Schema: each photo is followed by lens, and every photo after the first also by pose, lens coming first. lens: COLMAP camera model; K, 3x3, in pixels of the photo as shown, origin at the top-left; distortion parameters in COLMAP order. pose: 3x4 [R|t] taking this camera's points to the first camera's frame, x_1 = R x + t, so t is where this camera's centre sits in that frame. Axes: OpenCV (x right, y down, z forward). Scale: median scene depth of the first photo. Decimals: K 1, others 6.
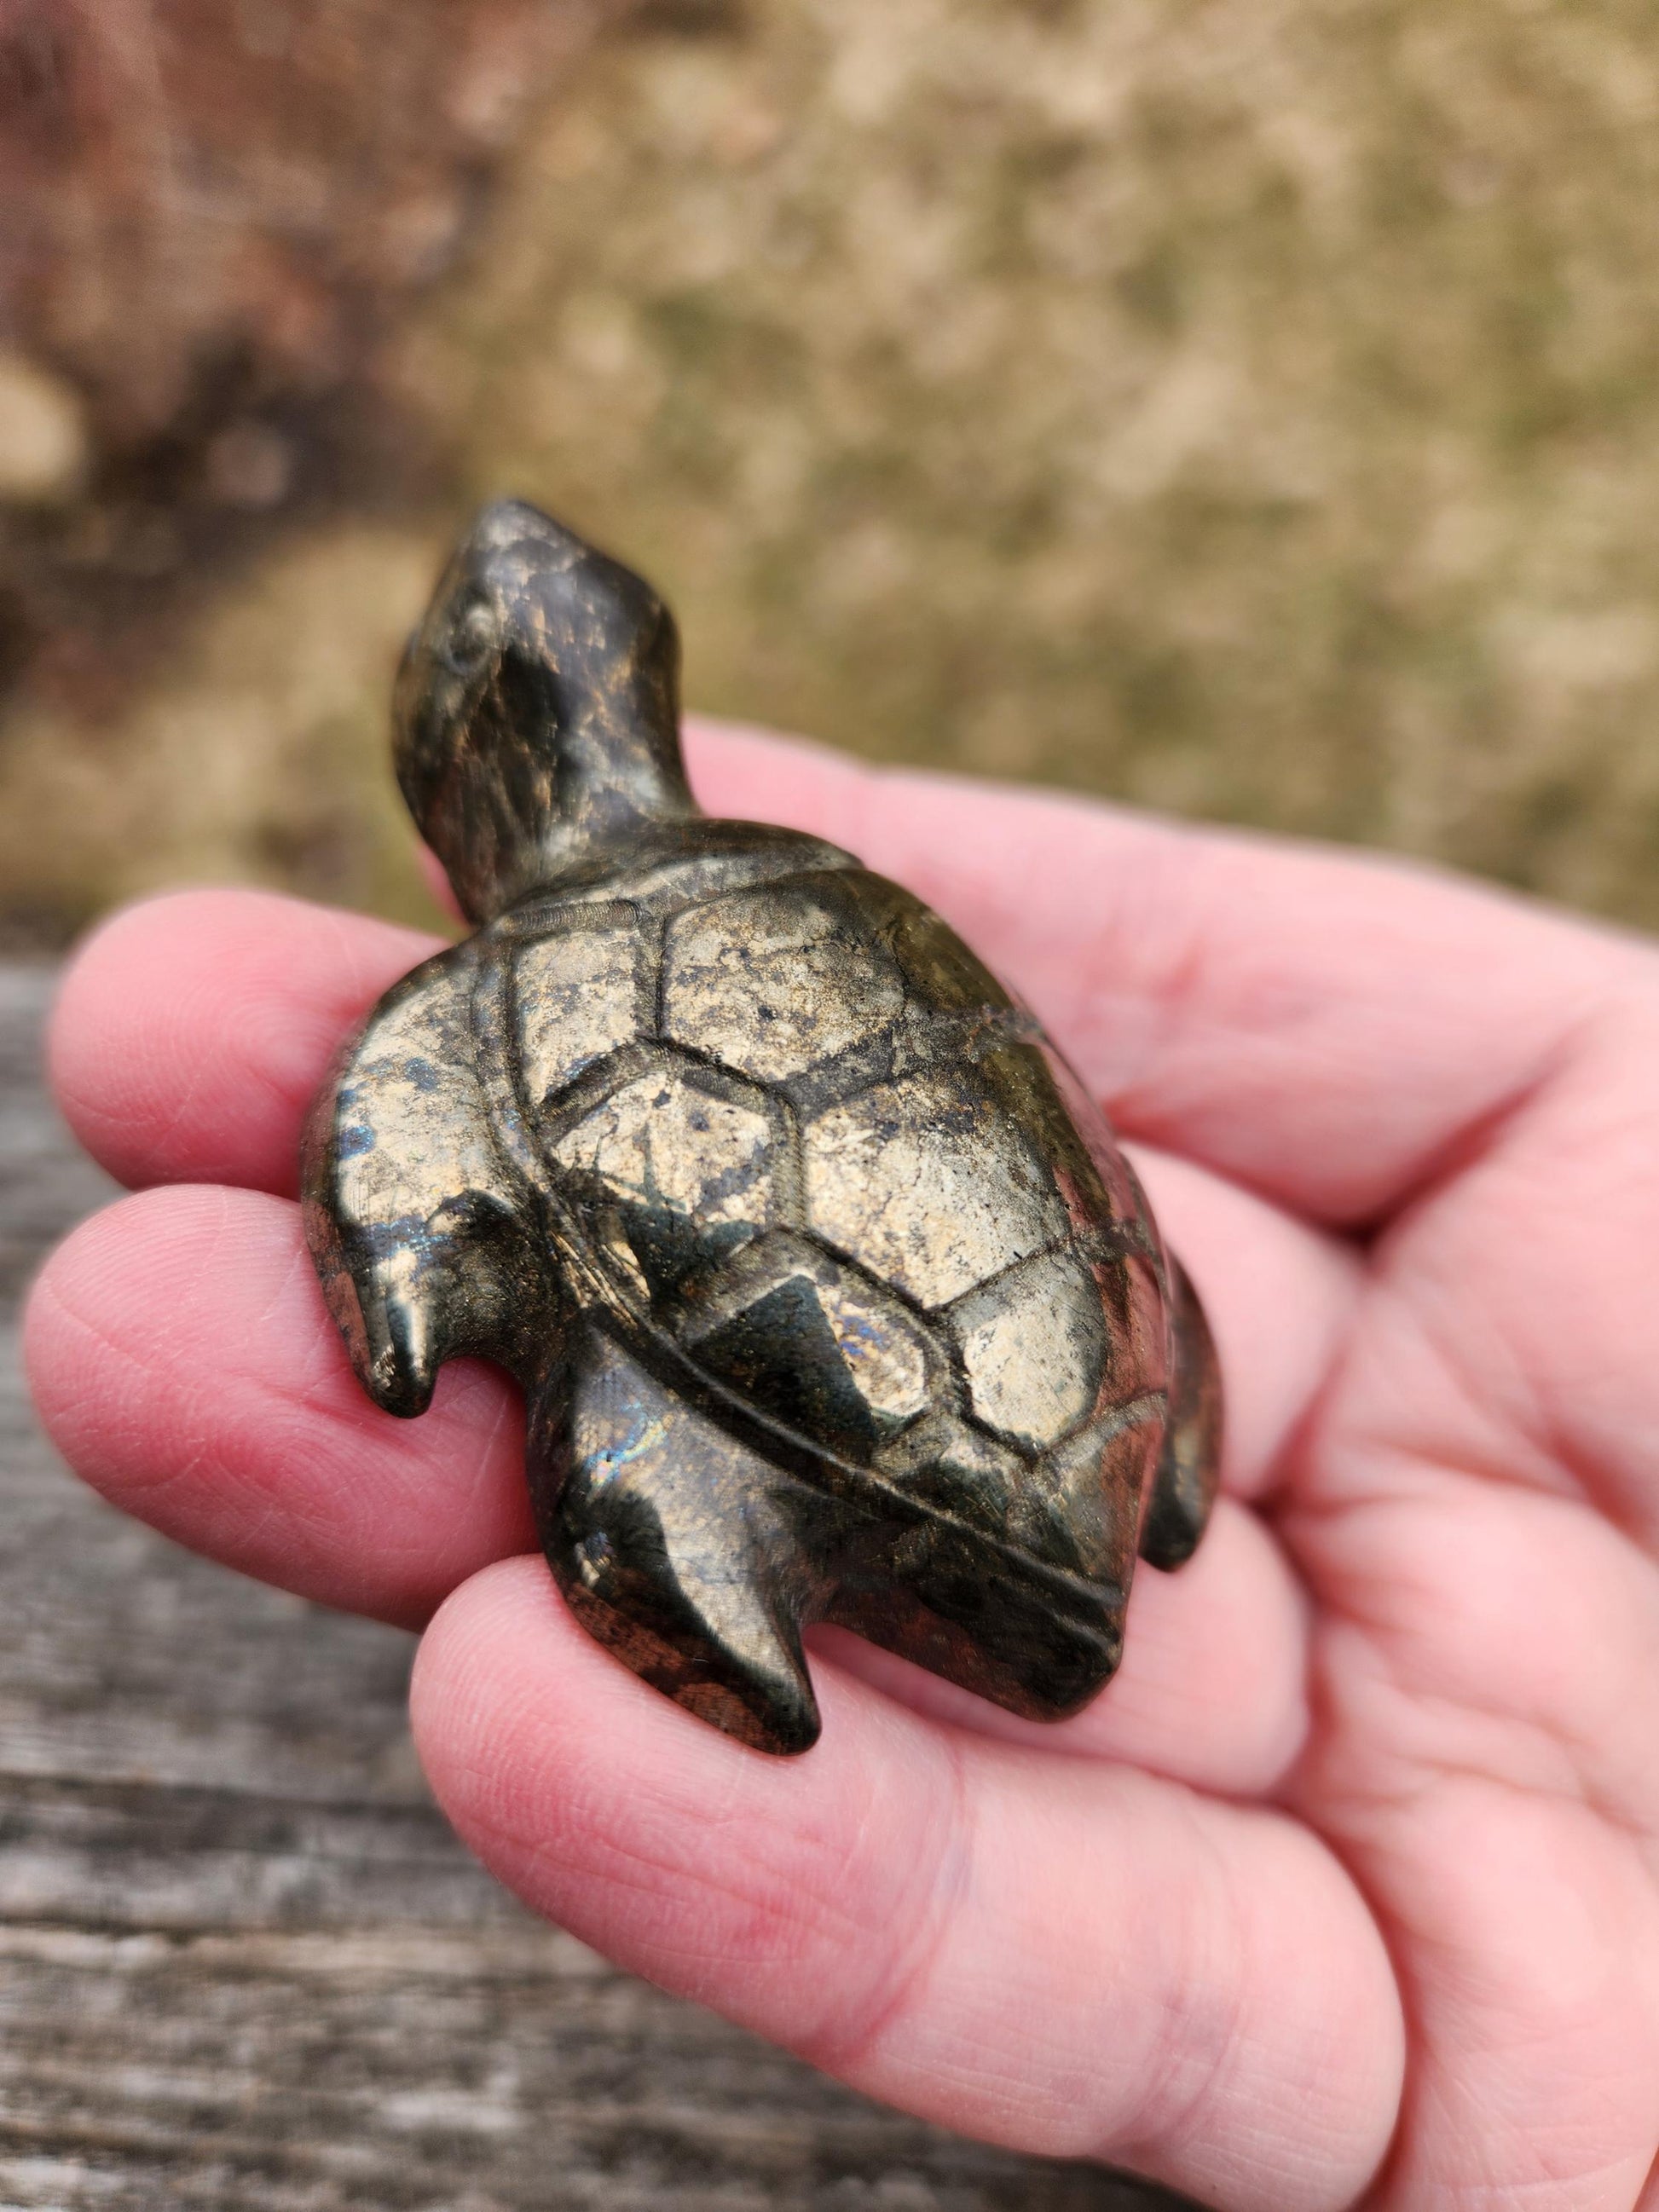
lens RADIAL K [[1721.8, 0, 825.5], [0, 1721.8, 1108.0], [0, 0, 1]] dist [0.002978, -0.002815]
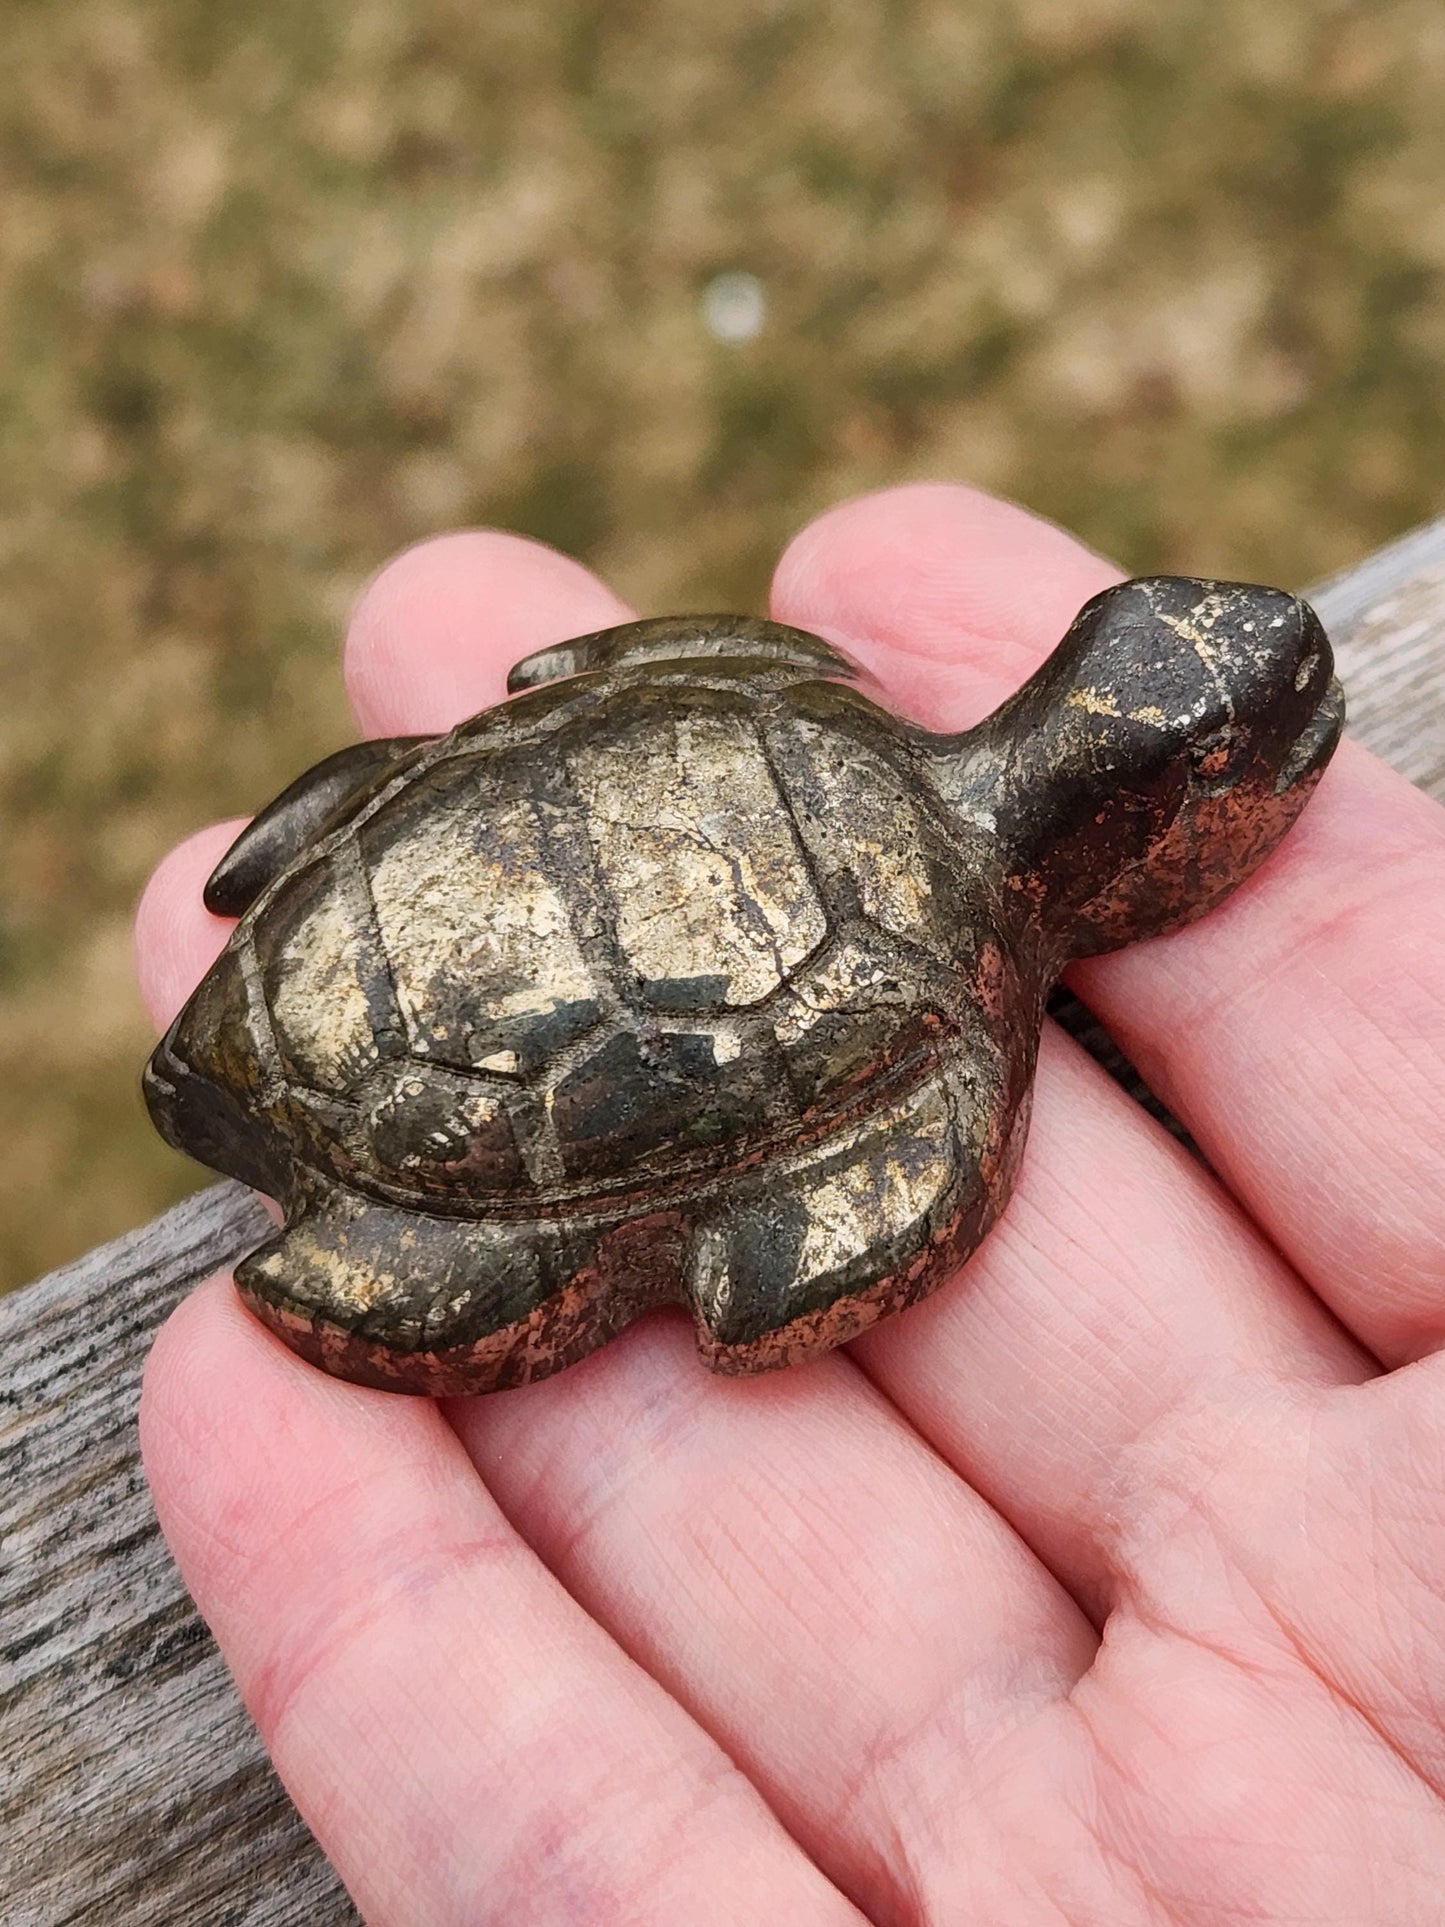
lens RADIAL K [[3152.4, 0, 692.2], [0, 3152.4, 843.8], [0, 0, 1]] dist [0.131491, -0.015875]
pose [[-0.421899, 0.490713, -0.762366, 1.661702], [-0.671317, 0.396083, 0.626460, -1.435919], [0.609372, 0.776092, 0.162317, 0.744010]]
